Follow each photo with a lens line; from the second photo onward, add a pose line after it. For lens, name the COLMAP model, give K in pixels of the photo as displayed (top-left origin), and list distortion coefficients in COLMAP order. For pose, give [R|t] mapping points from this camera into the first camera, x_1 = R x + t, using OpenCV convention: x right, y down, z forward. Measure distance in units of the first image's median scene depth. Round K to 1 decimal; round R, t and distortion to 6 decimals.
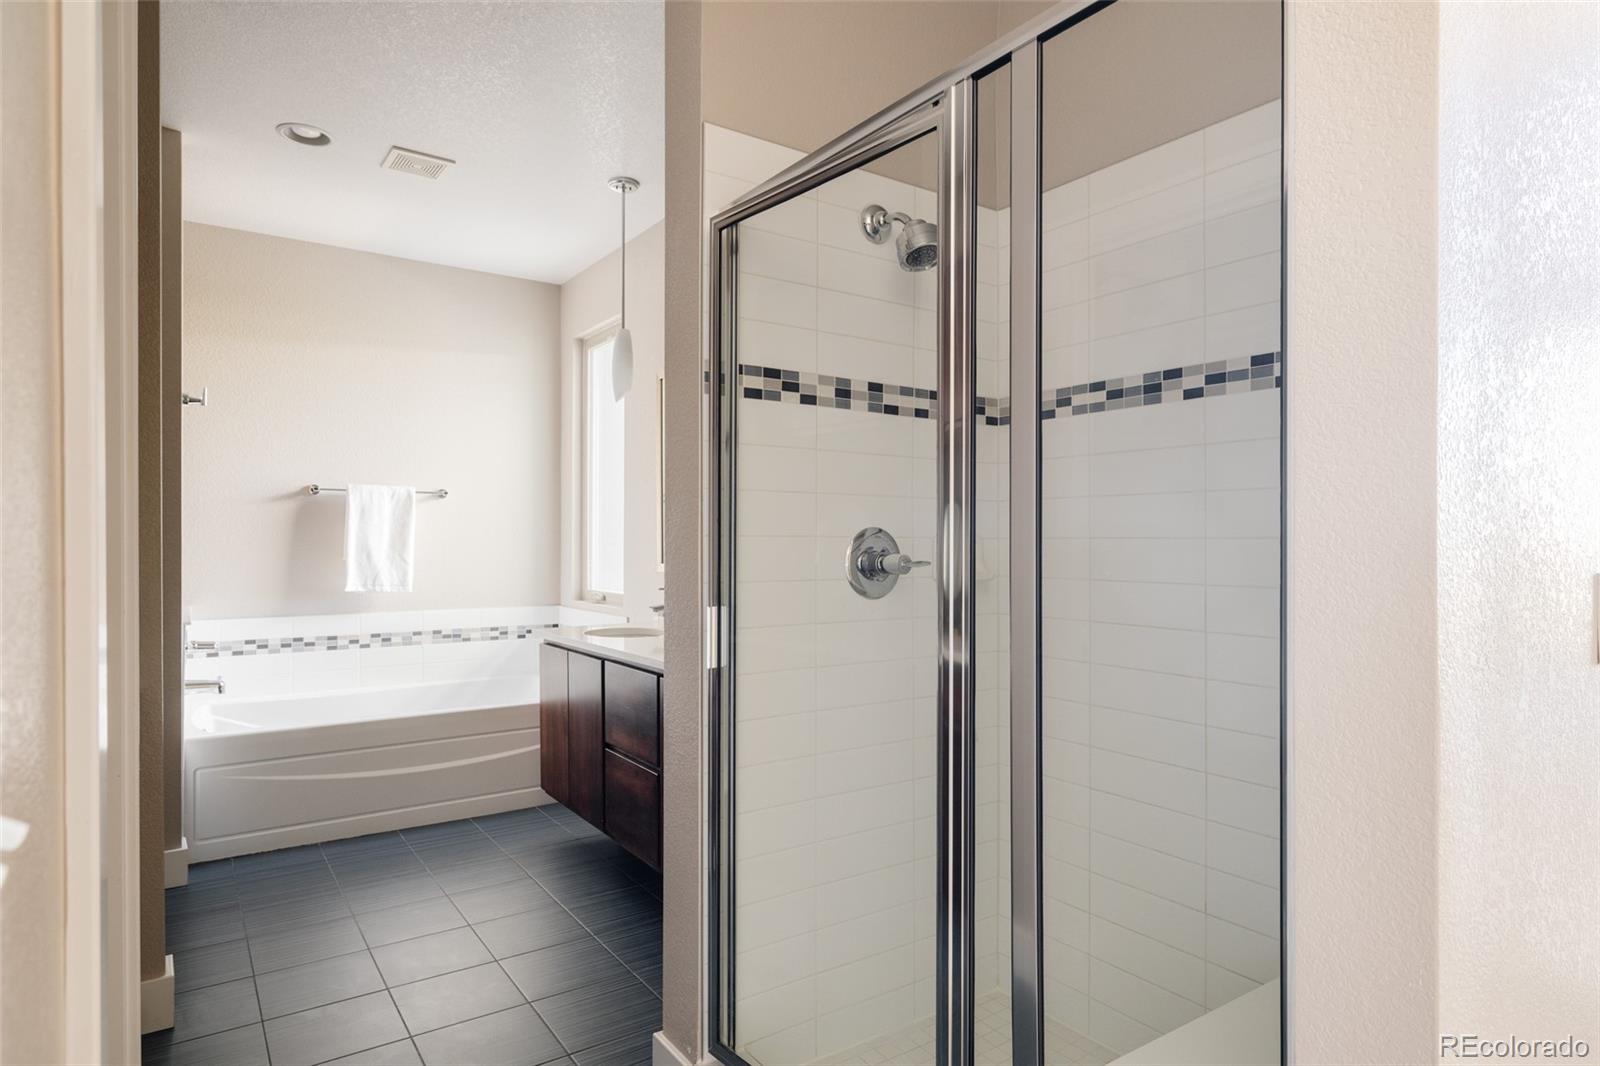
lens RADIAL K [[926.8, 0, 798.5], [0, 926.8, 534.2], [0, 0, 1]] dist [0.001373, 0.001454]
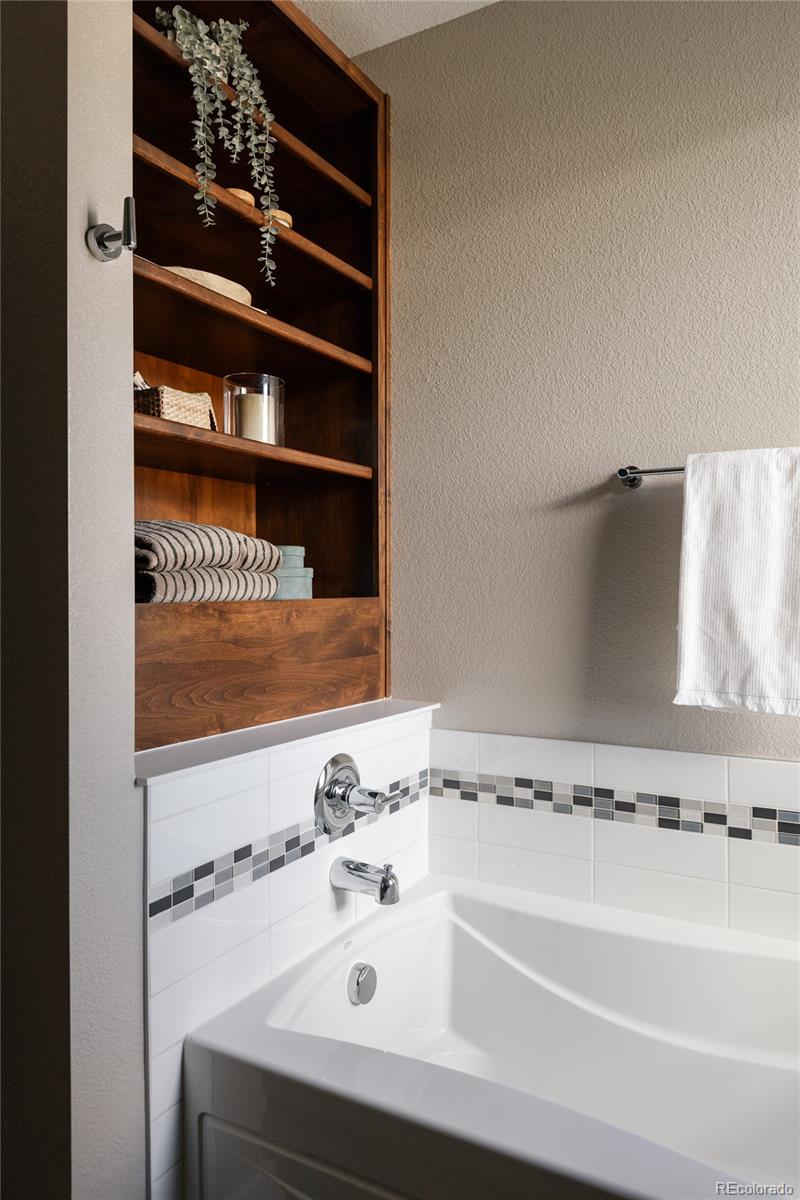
lens RADIAL K [[822.2, 0, 399.0], [0, 822.2, 597.7], [0, 0, 1]] dist [0.005028, 0.000223]
pose [[0.426789, -0.004373, -0.904341, -0.196253], [0.005341, 0.999983, -0.002315, 0.012567], [0.904335, -0.003842, 0.426805, 0.713923]]
